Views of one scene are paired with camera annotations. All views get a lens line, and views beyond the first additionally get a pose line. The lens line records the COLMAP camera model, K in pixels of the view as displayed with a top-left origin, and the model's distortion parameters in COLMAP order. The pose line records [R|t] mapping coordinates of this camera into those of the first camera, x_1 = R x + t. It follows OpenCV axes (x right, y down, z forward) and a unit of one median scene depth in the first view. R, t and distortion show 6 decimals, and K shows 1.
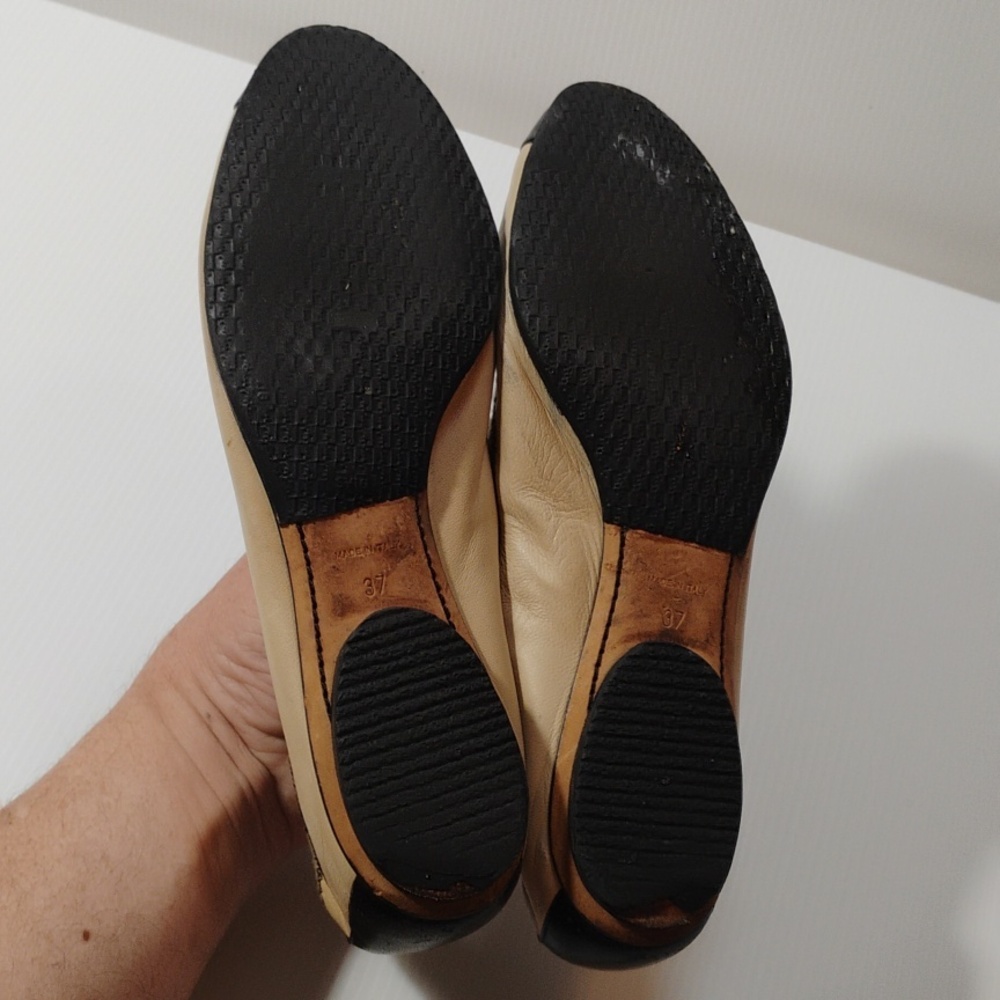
lens RADIAL K [[1919.8, 0, 496.8], [0, 1919.8, 498.9], [0, 0, 1]] dist [0.126943, 0.000000]
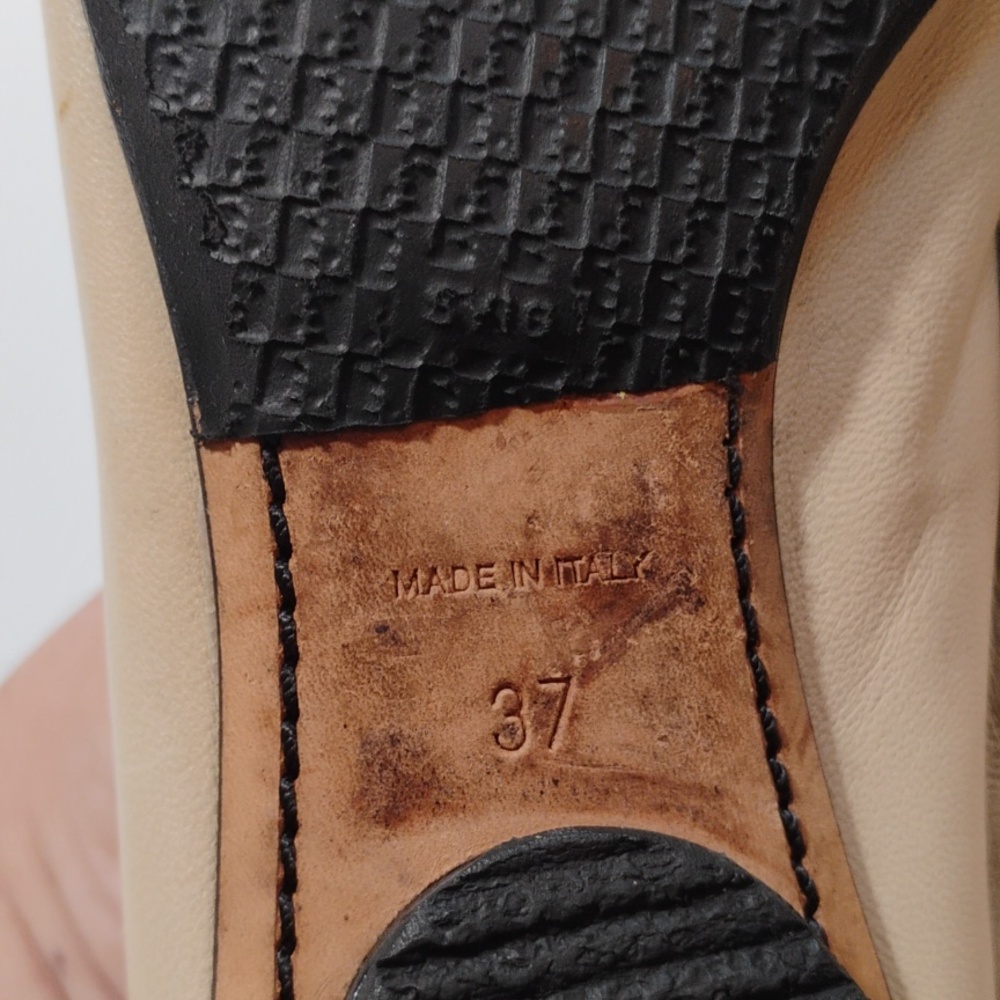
lens RADIAL K [[1919.8, 0, 501.2], [0, 1919.8, 490.5], [0, 0, 1]] dist [0.126943, 0.000000]
pose [[0.980914, 0.128523, -0.145909, -0.033388], [-0.112218, 0.987009, 0.114978, -0.014291], [0.158791, -0.096410, 0.982594, 0.745599]]
